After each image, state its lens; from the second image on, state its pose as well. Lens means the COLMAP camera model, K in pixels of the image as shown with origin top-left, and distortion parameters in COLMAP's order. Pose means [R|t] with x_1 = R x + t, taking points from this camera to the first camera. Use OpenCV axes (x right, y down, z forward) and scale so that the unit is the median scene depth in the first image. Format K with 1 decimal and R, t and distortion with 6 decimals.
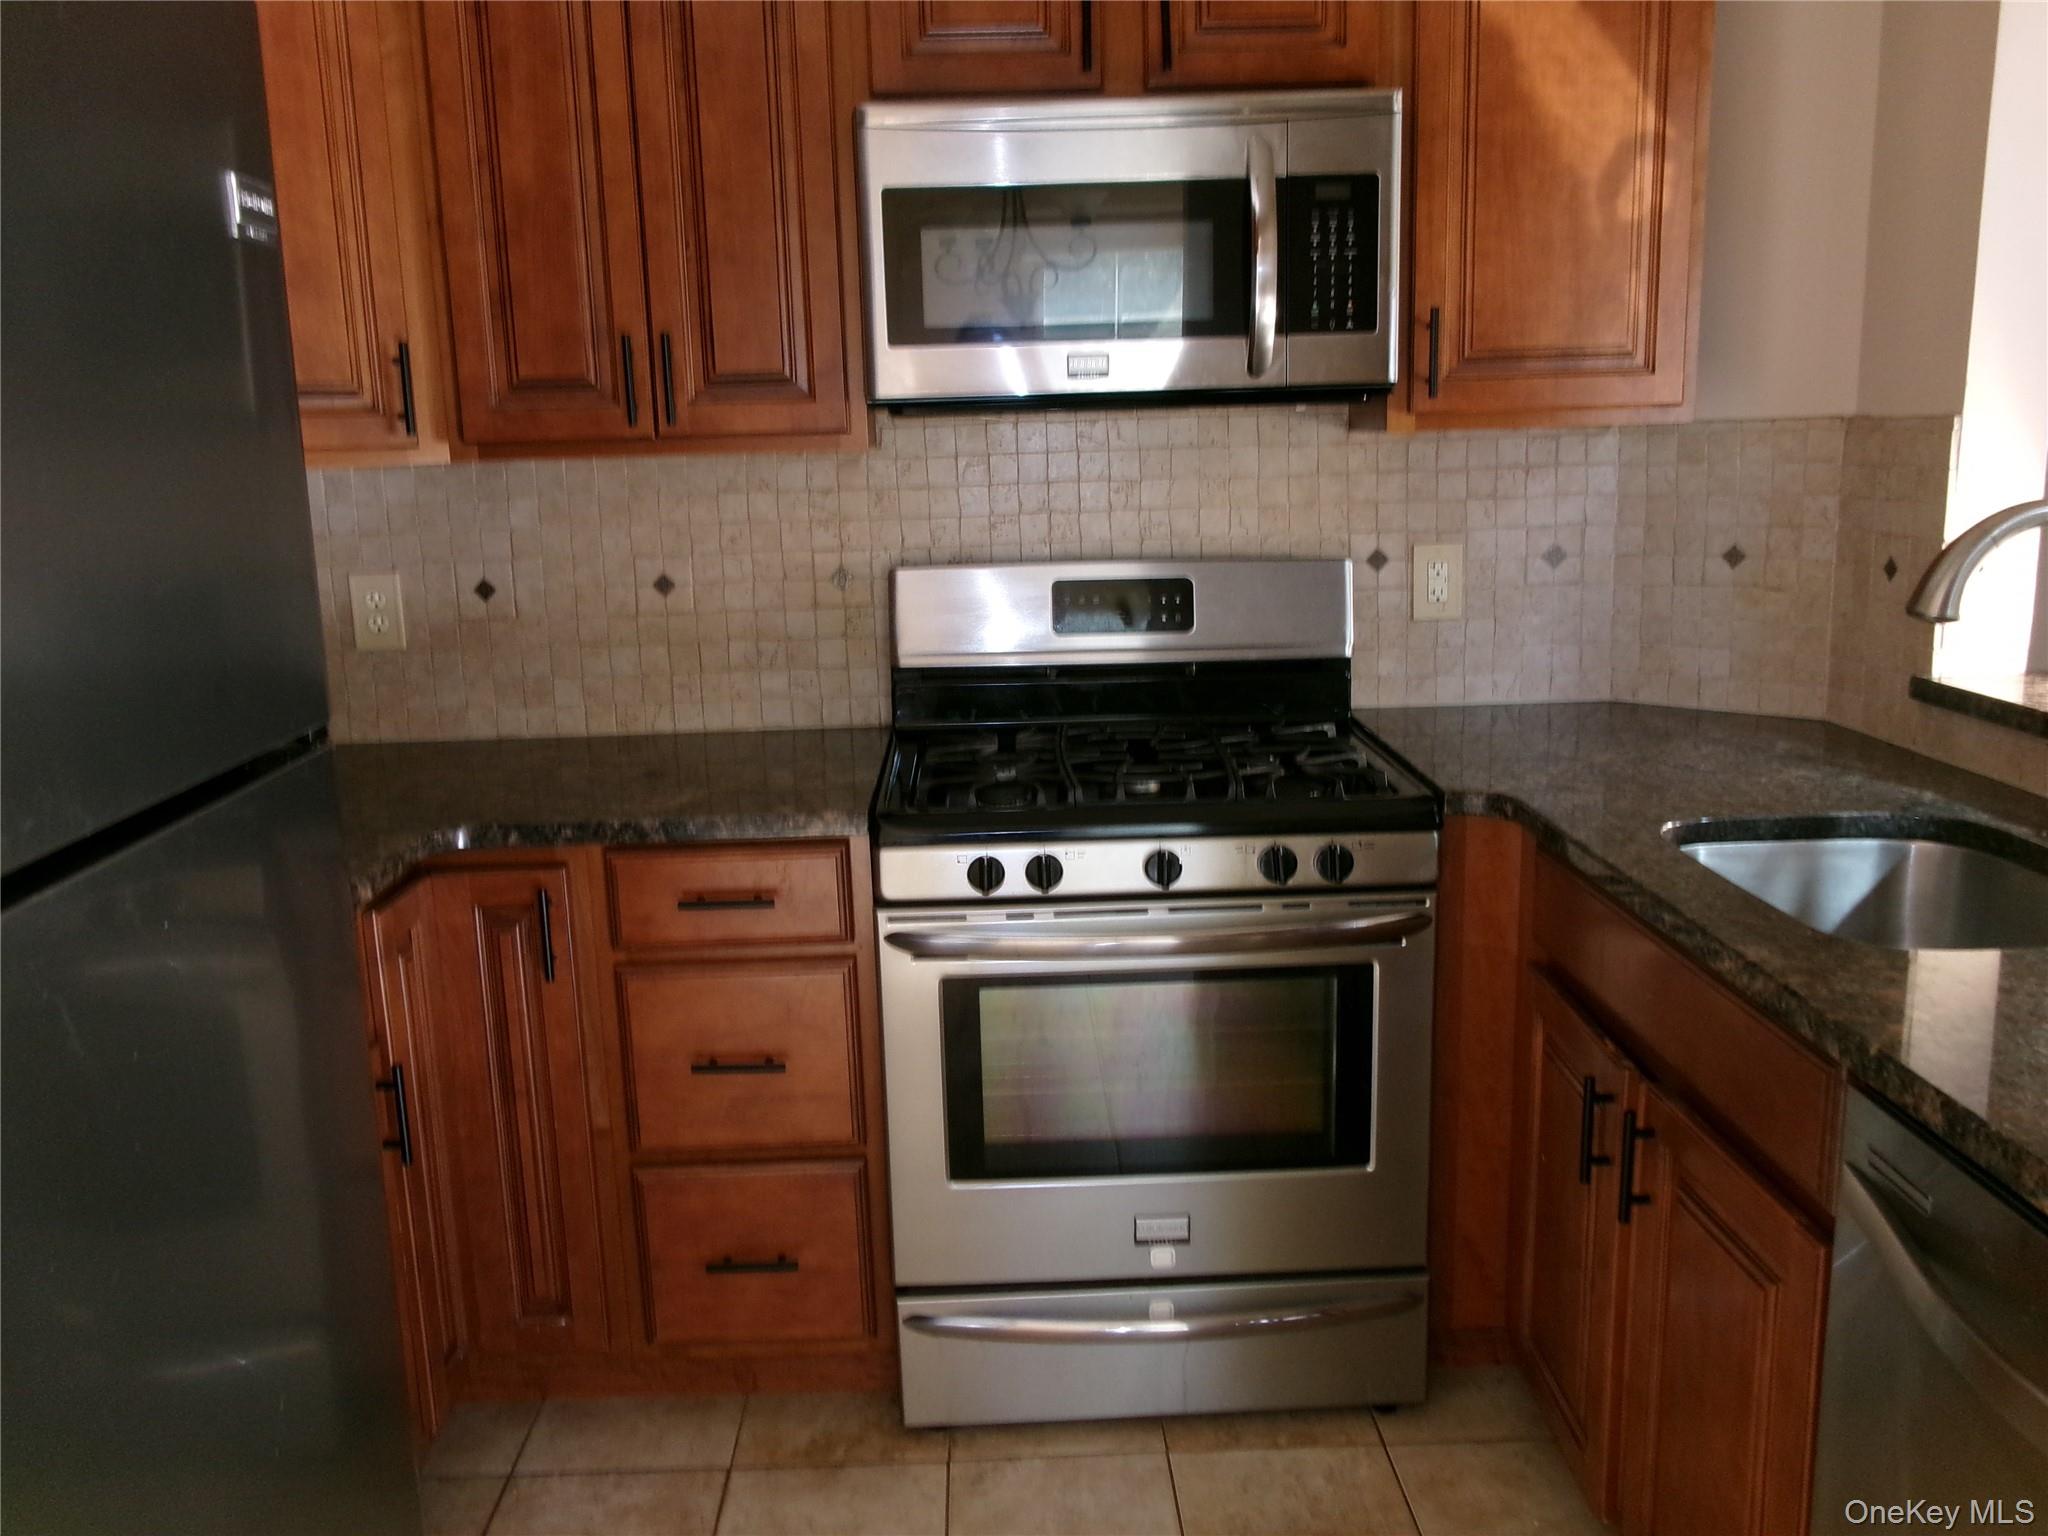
lens RADIAL K [[1662.6, 0, 1021.7], [0, 1662.6, 768.8], [0, 0, 1]] dist [-0.013061, 0.013025]
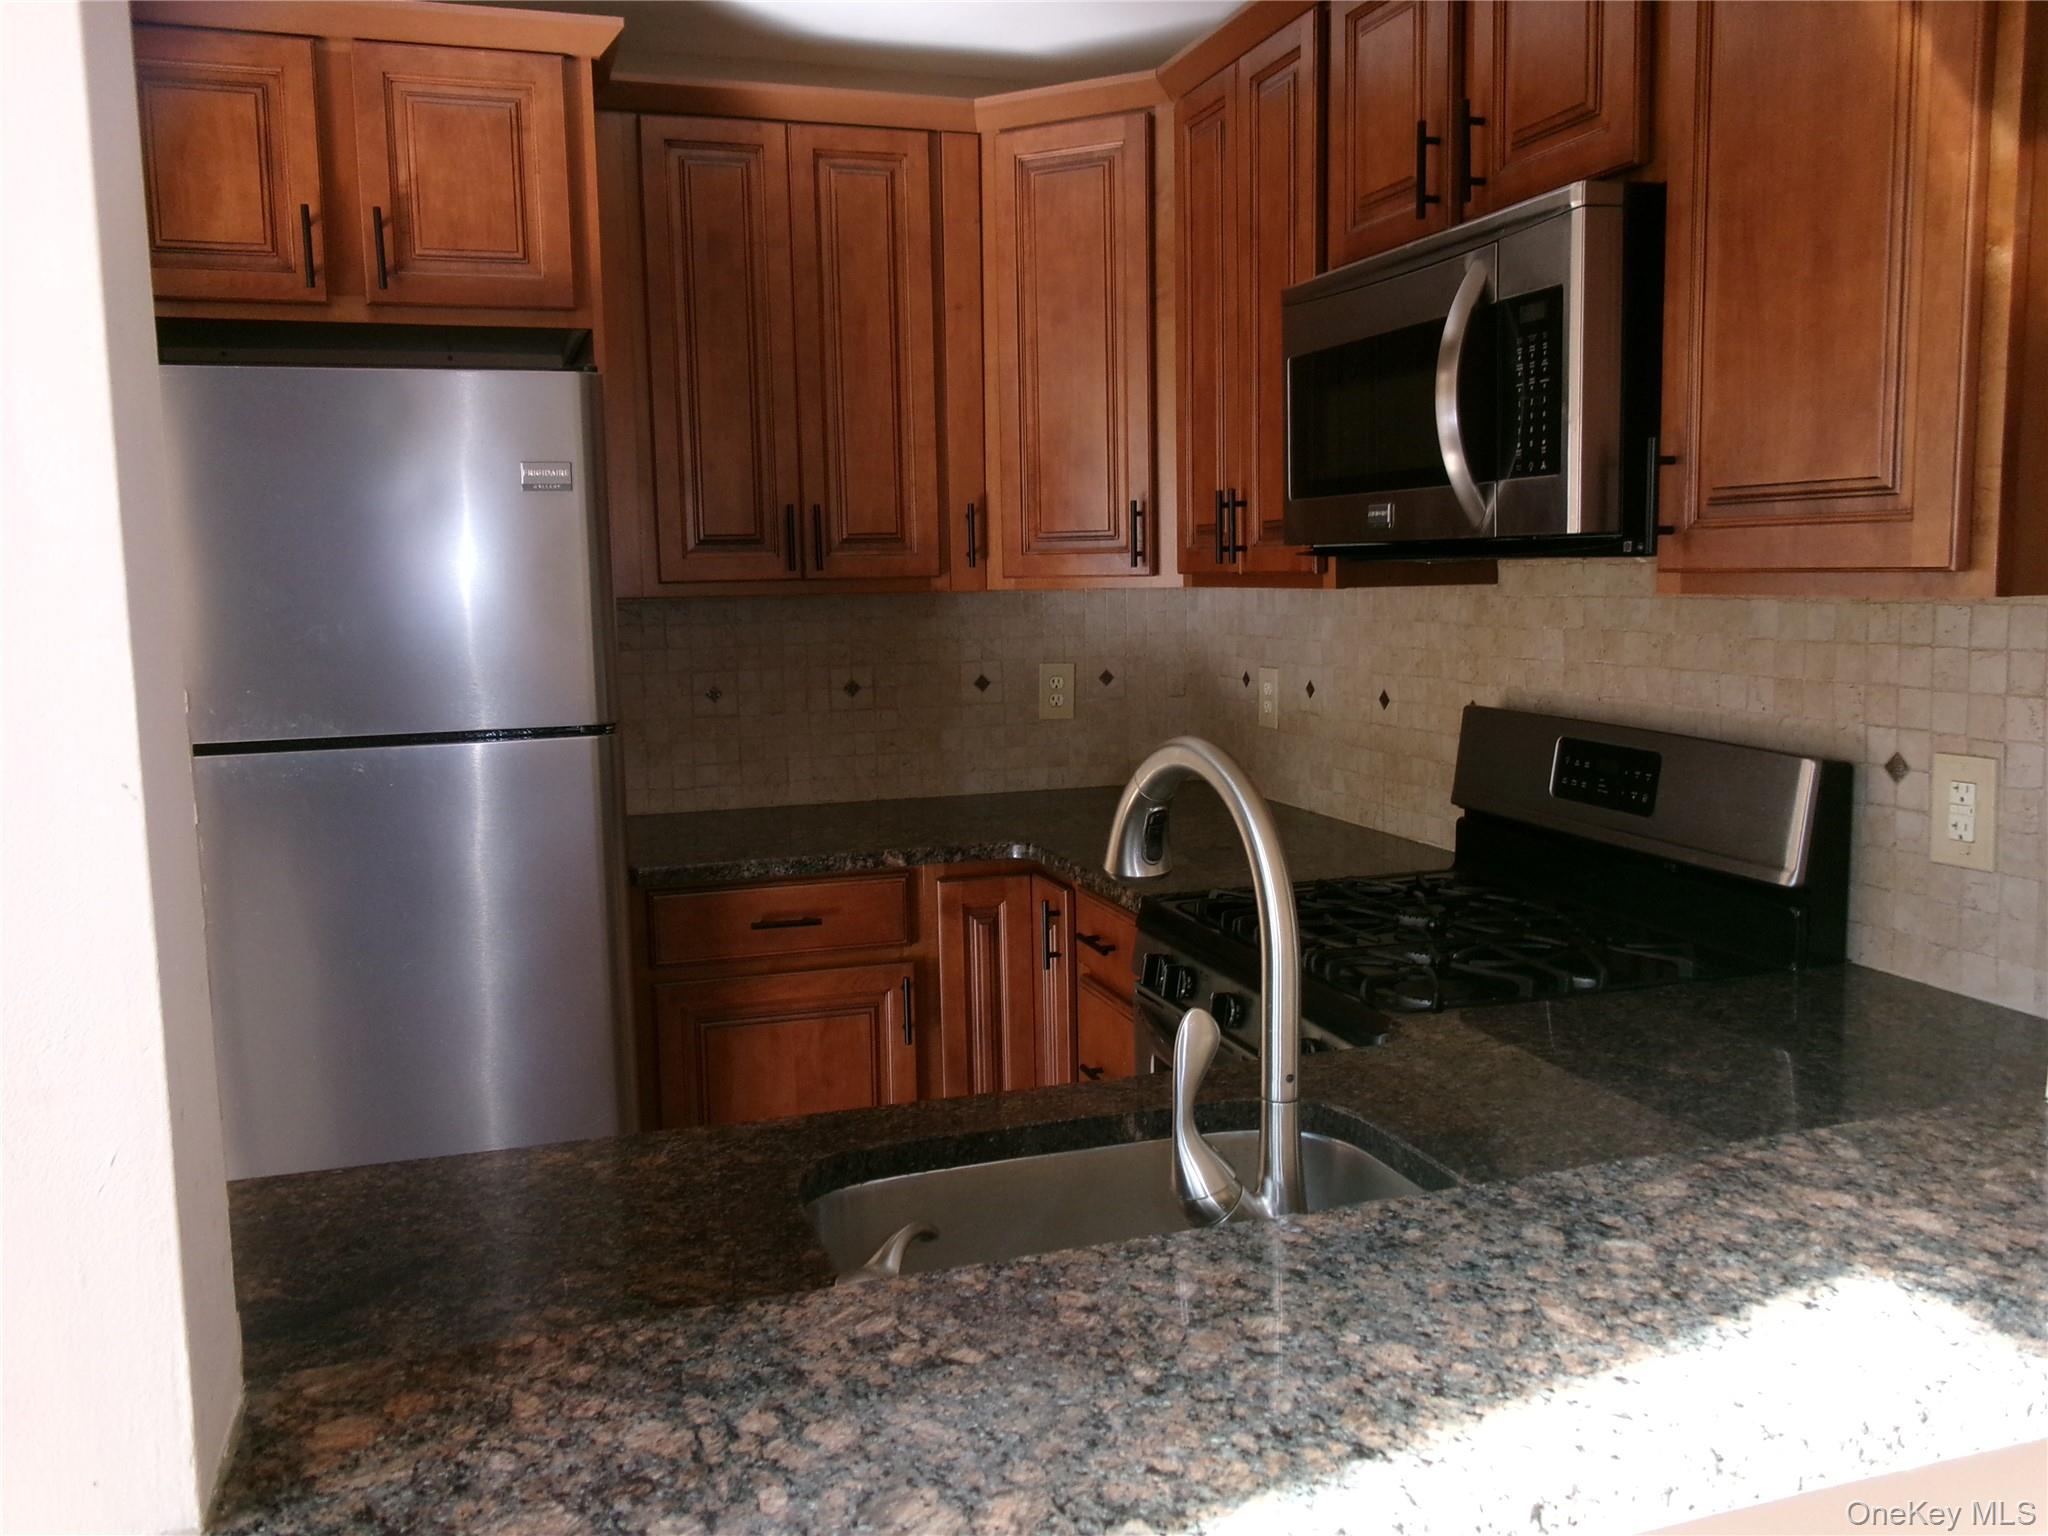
lens RADIAL K [[1669.1, 0, 1024.0], [0, 1669.1, 768.0], [0, 0, 1]] dist [-0.011212, 0.006813]
pose [[0.283216, 0.139309, -0.948884, 0.932702], [-0.181096, 0.979363, 0.089732, -0.145027], [0.941803, 0.146426, 0.302600, 0.516993]]
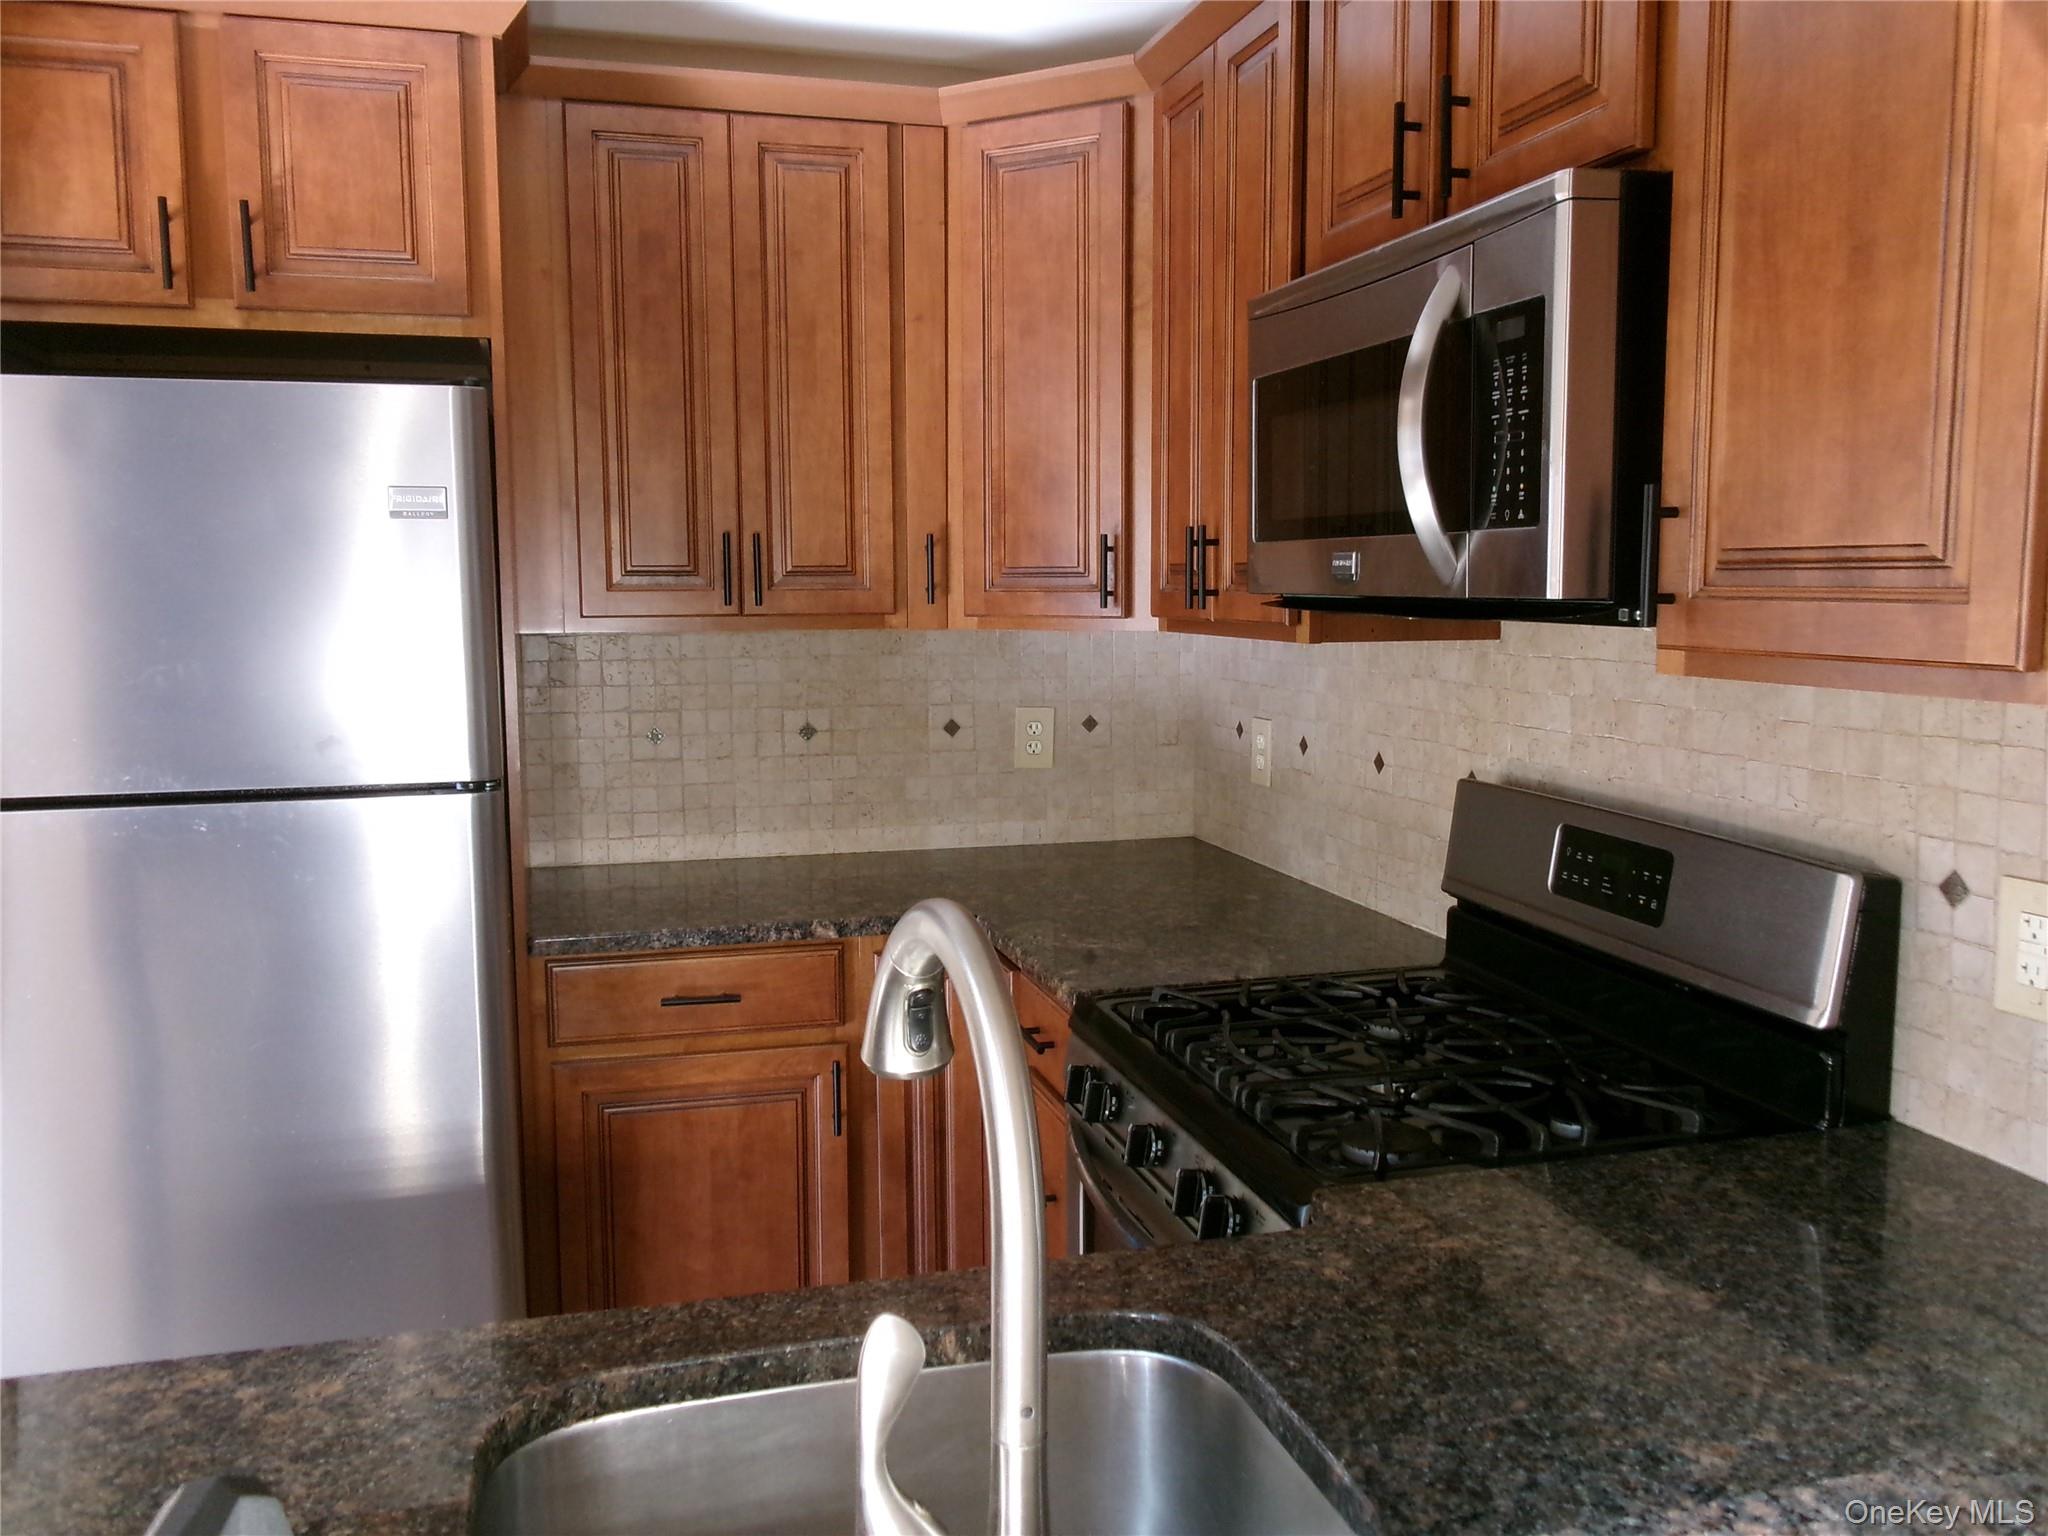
lens RADIAL K [[1669.1, 0, 1024.0], [0, 1669.1, 768.0], [0, 0, 1]] dist [-0.011212, 0.006813]
pose [[0.240289, 0.138209, -0.960812, 0.819511], [-0.197177, 0.976126, 0.091100, -0.185630], [0.950464, 0.167560, 0.261805, 0.634465]]
